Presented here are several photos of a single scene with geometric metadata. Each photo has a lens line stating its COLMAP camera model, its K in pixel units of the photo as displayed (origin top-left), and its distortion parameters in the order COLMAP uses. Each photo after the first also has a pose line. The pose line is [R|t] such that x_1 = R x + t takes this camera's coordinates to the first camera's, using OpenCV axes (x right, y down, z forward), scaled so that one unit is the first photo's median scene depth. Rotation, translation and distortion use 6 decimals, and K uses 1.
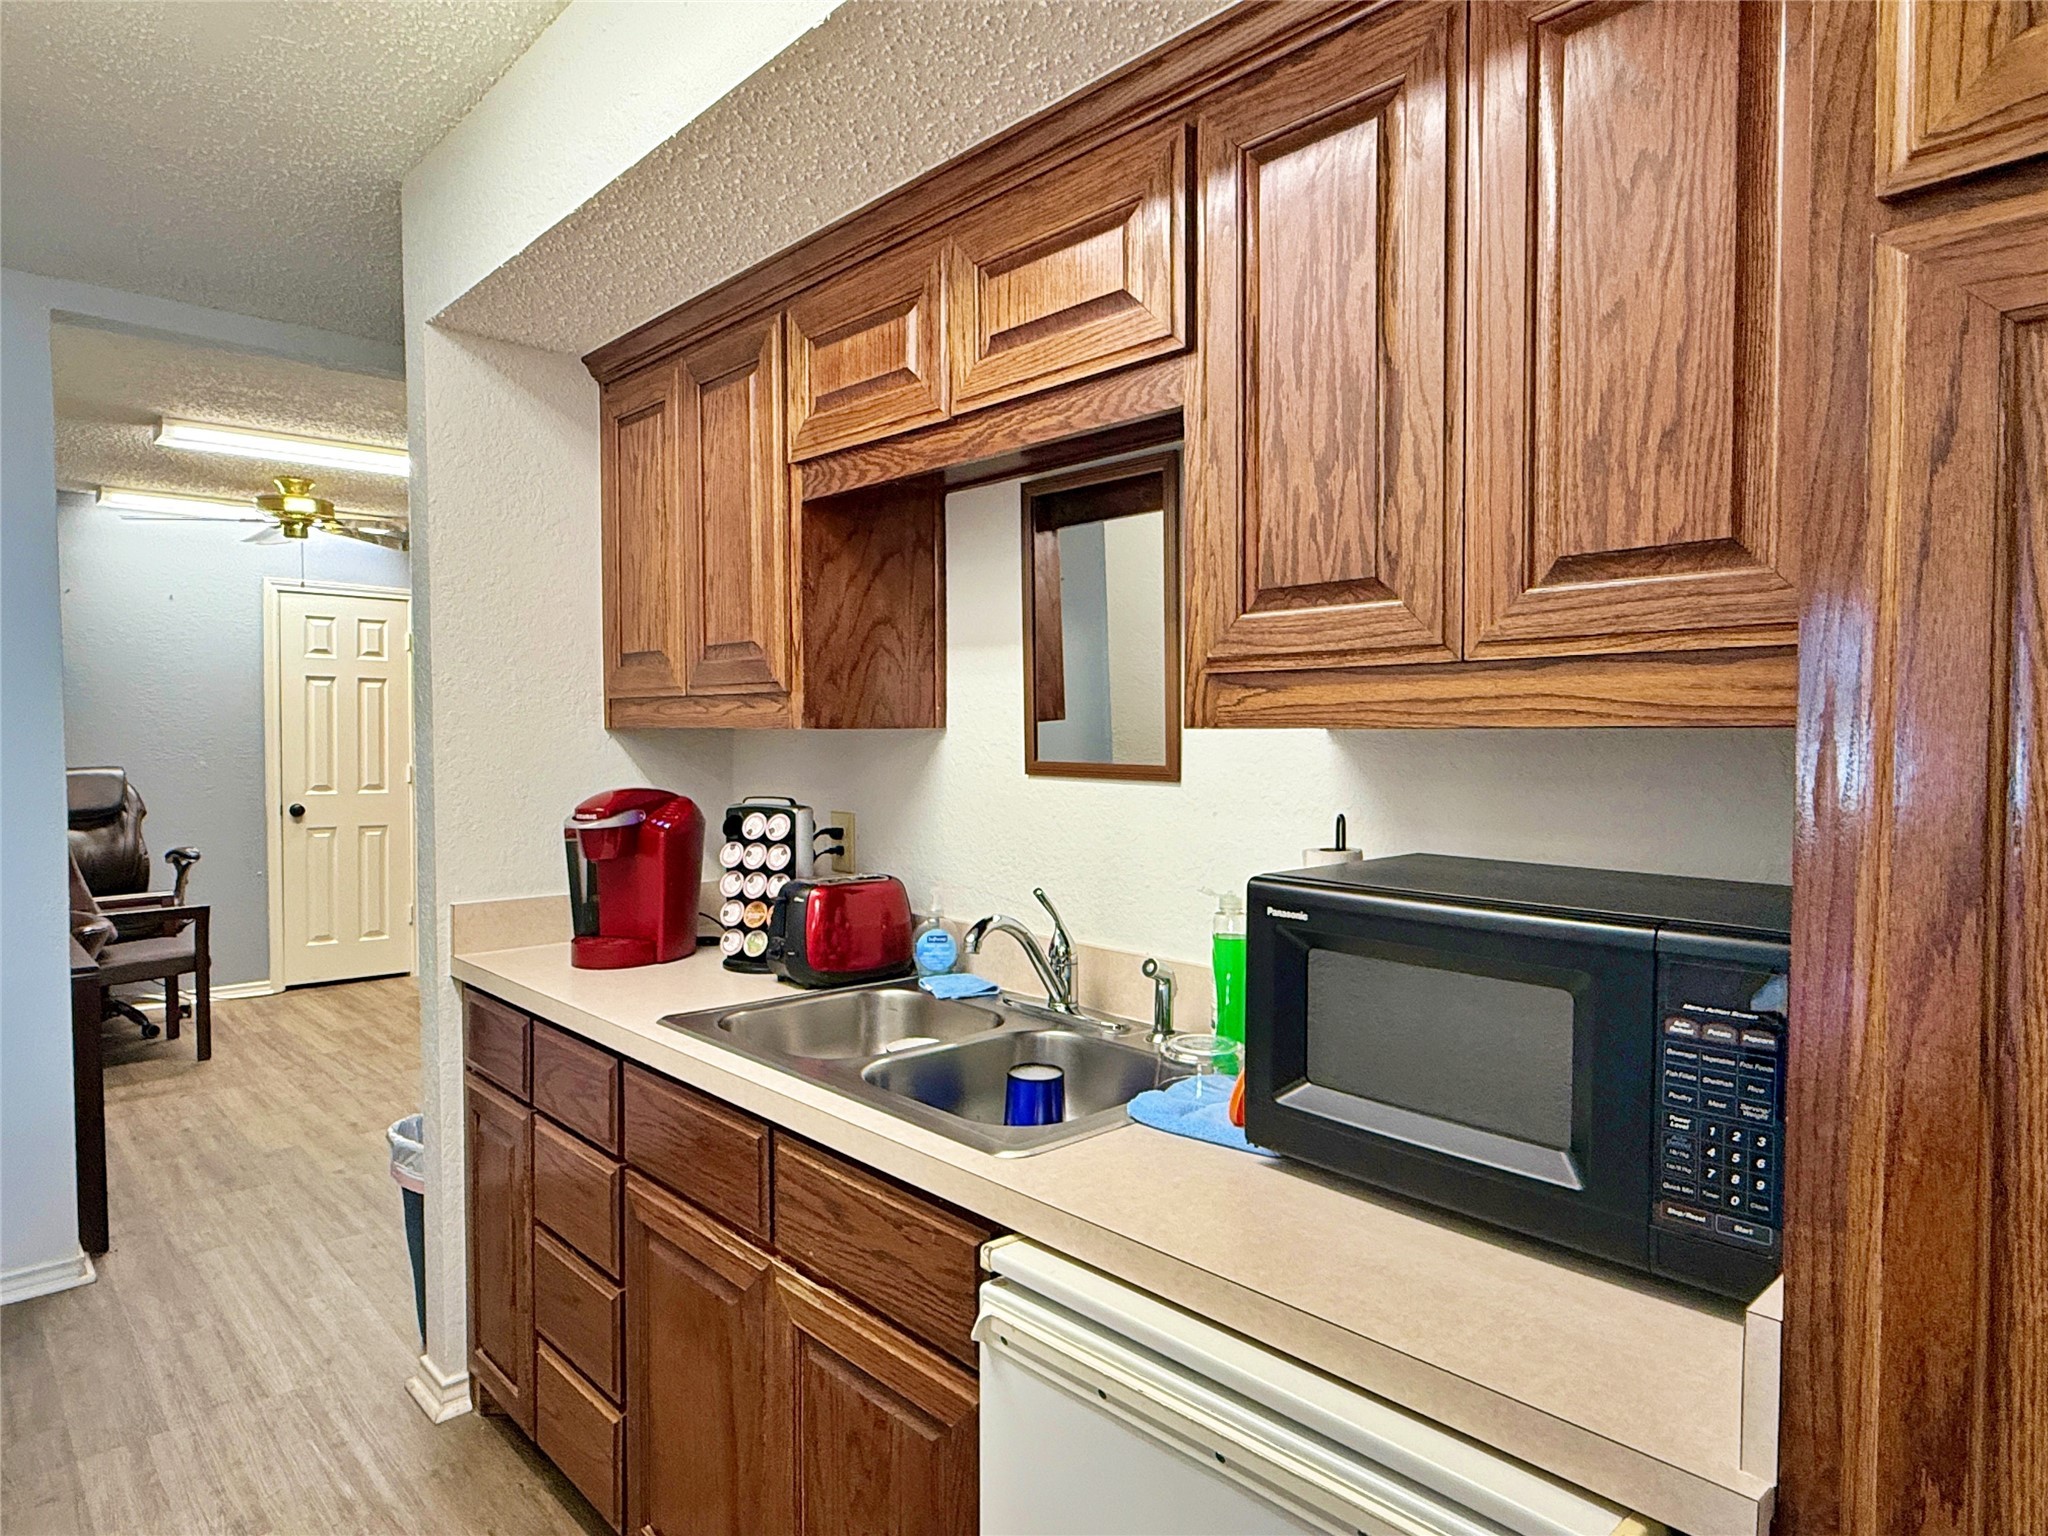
lens RADIAL K [[1225.3, 0, 1024.0], [0, 1225.3, 768.0], [0, 0, 1]] dist [-0.003634, -0.000885]
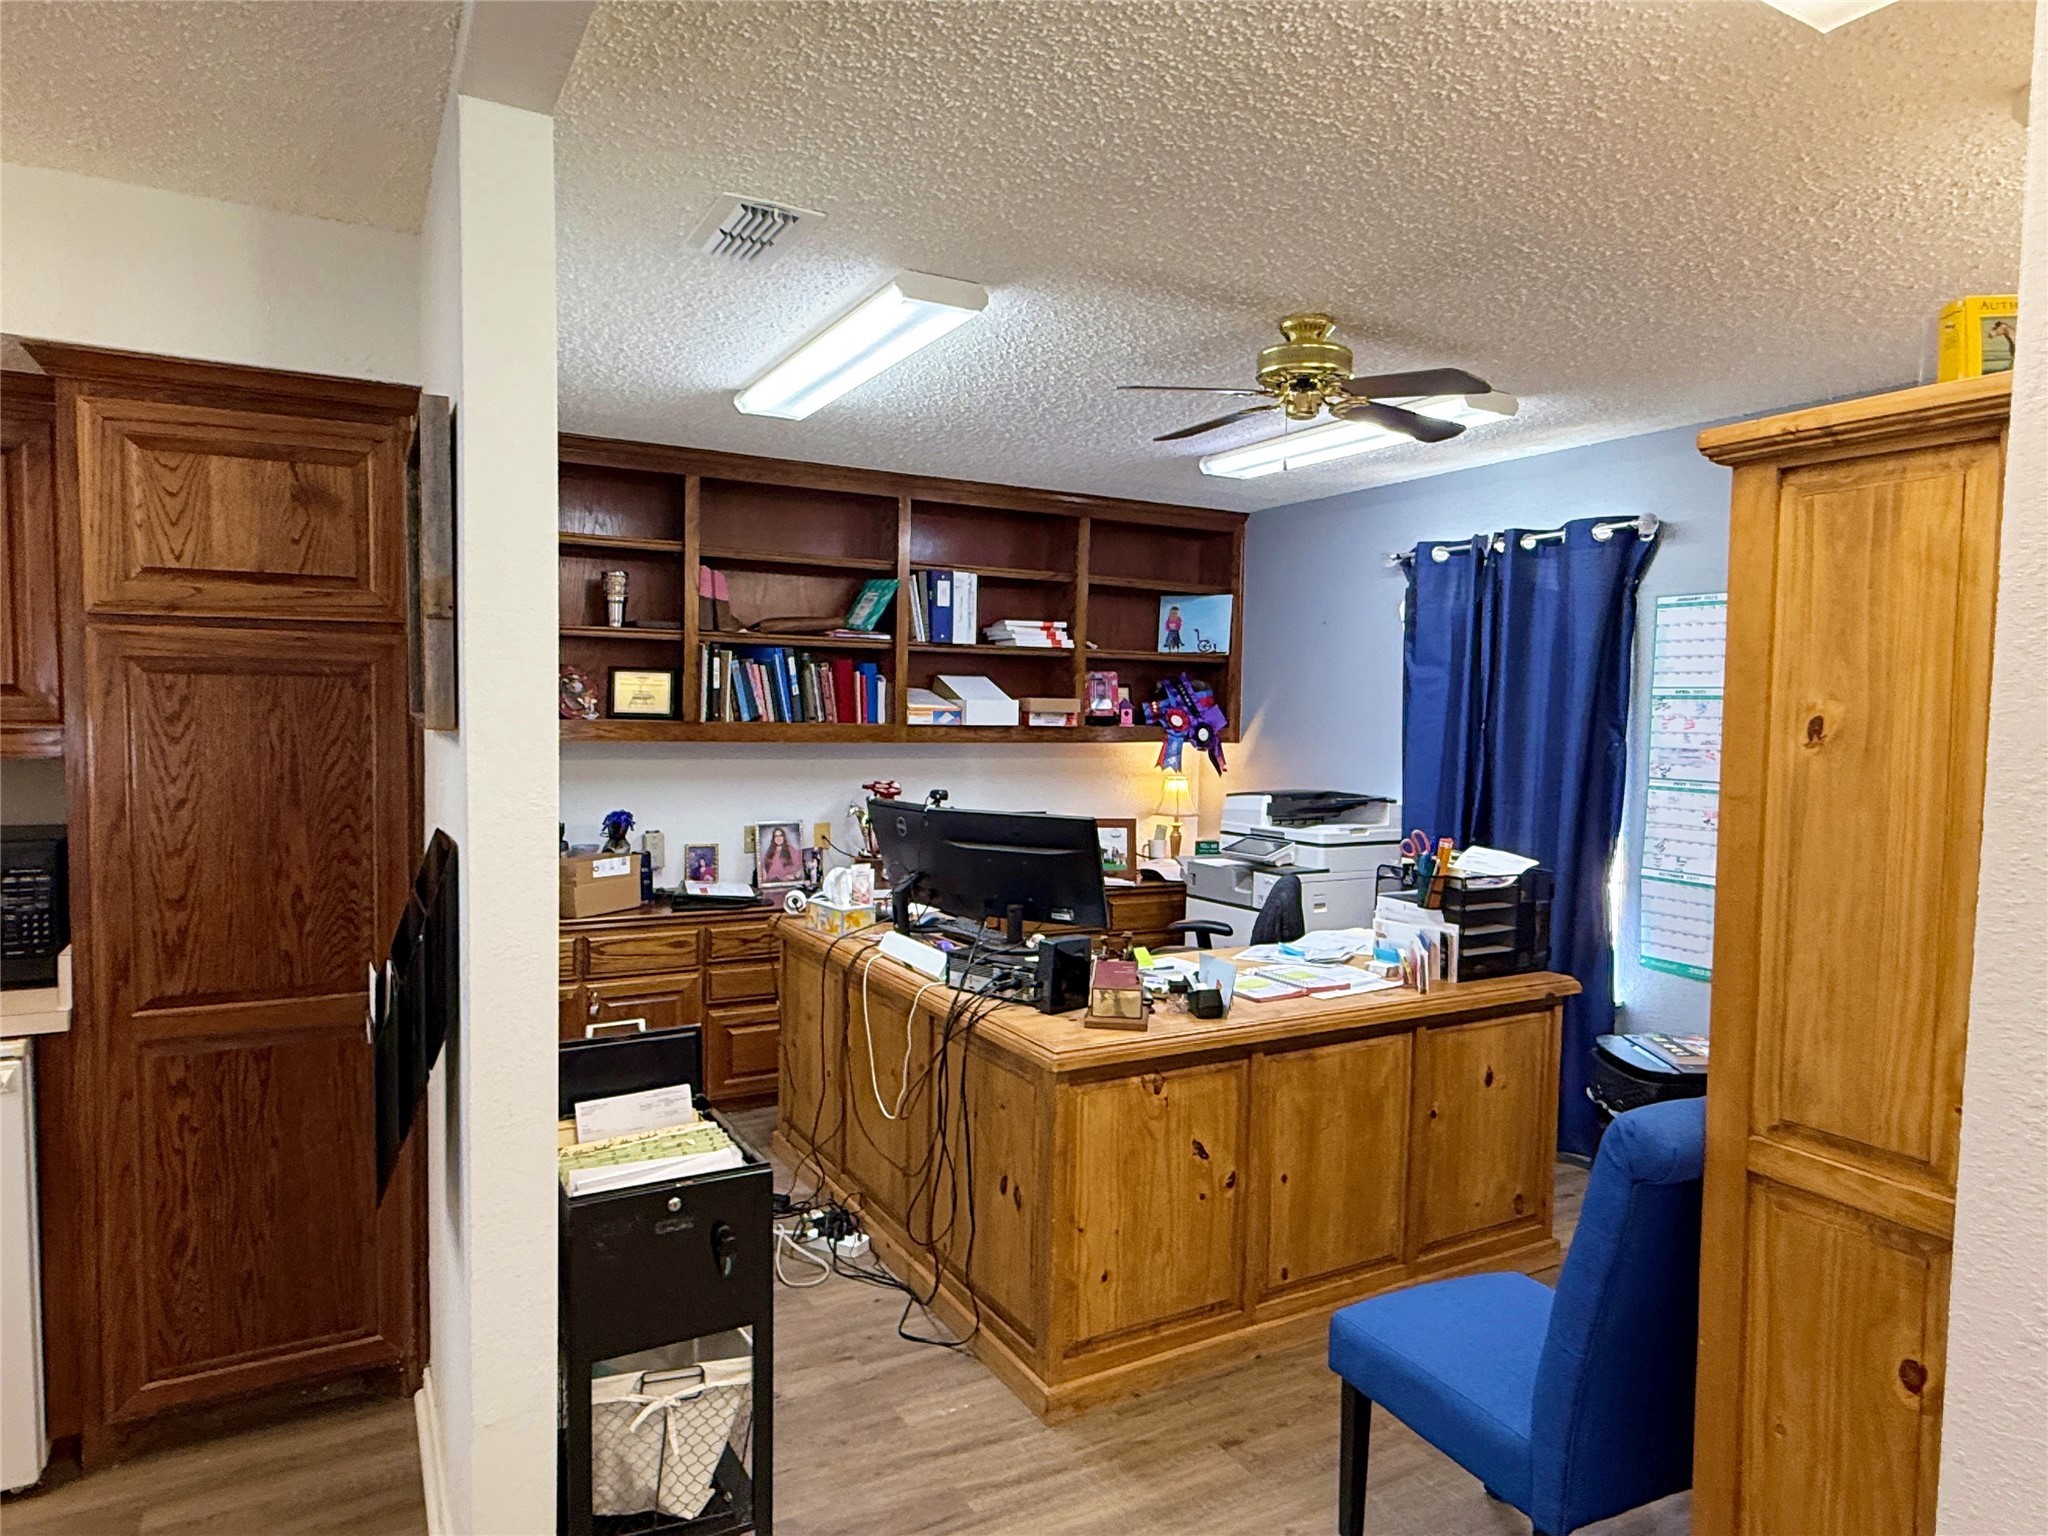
lens RADIAL K [[1225.3, 0, 1024.0], [0, 1225.3, 768.0], [0, 0, 1]] dist [-0.003634, -0.000885]
pose [[0.235336, -0.050185, 0.970618, -2.055524], [0.015354, 0.998733, 0.047916, -0.161079], [-0.971793, 0.003626, 0.235808, -2.392391]]
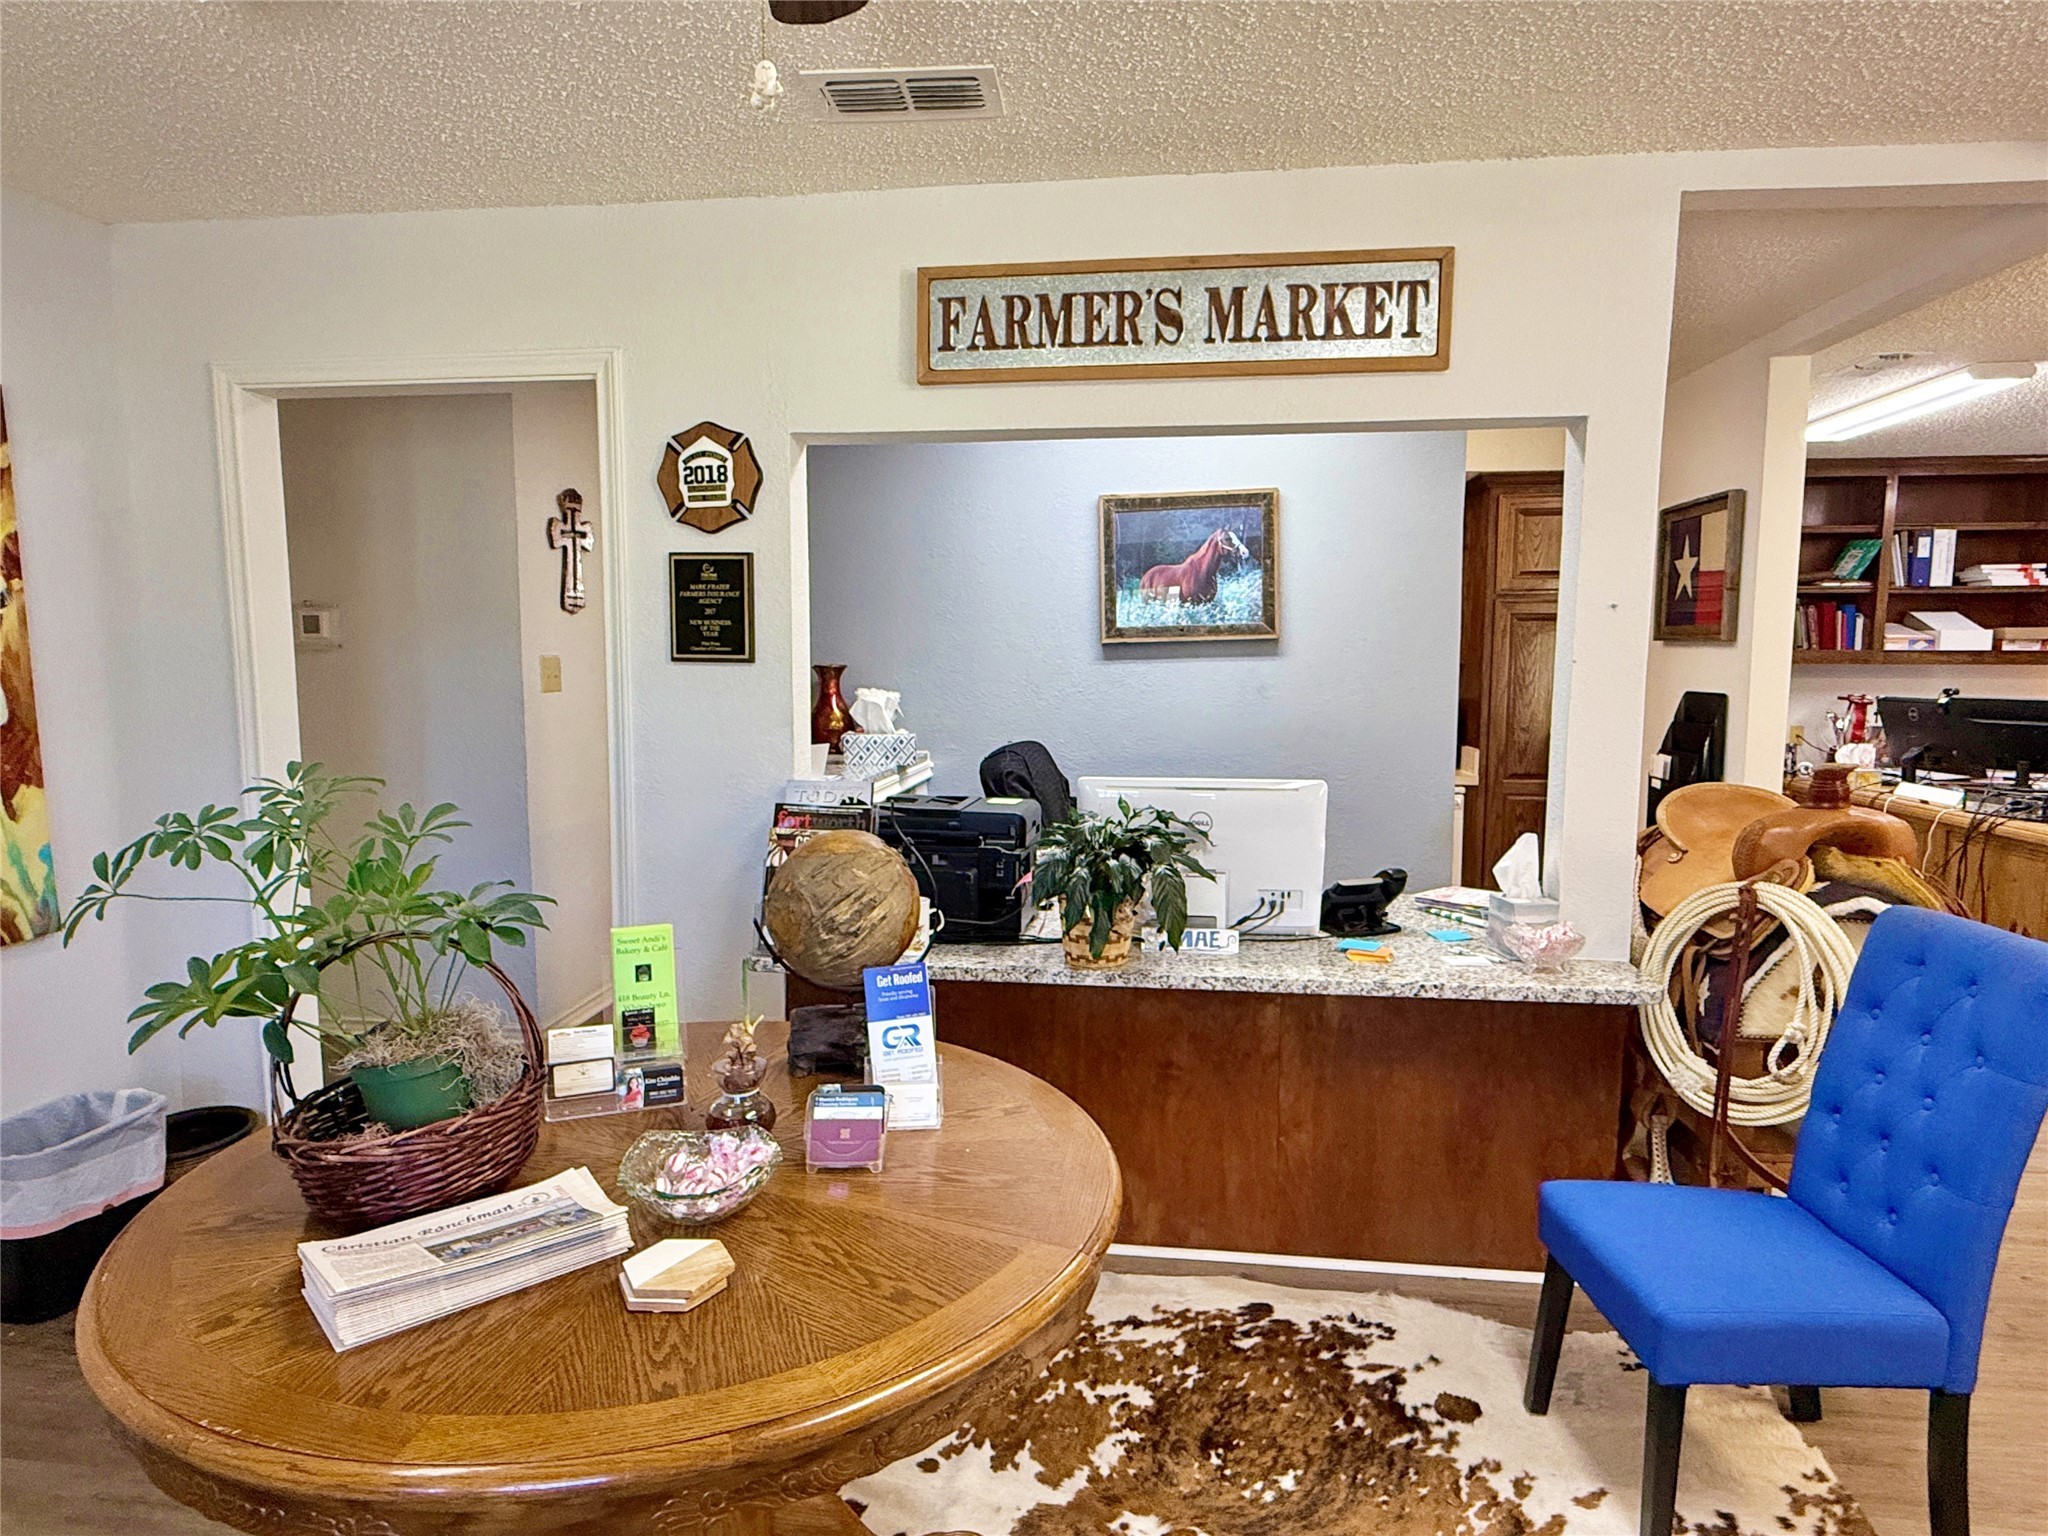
lens RADIAL K [[1178.6, 0, 1021.2], [0, 1178.6, 771.7], [0, 0, 1]] dist [0.000628, 0.001261]
pose [[0.762315, -0.070642, 0.643340, -6.246657], [0.022678, 0.996331, 0.082530, -0.048888], [-0.646809, -0.048324, 0.761120, -2.690603]]
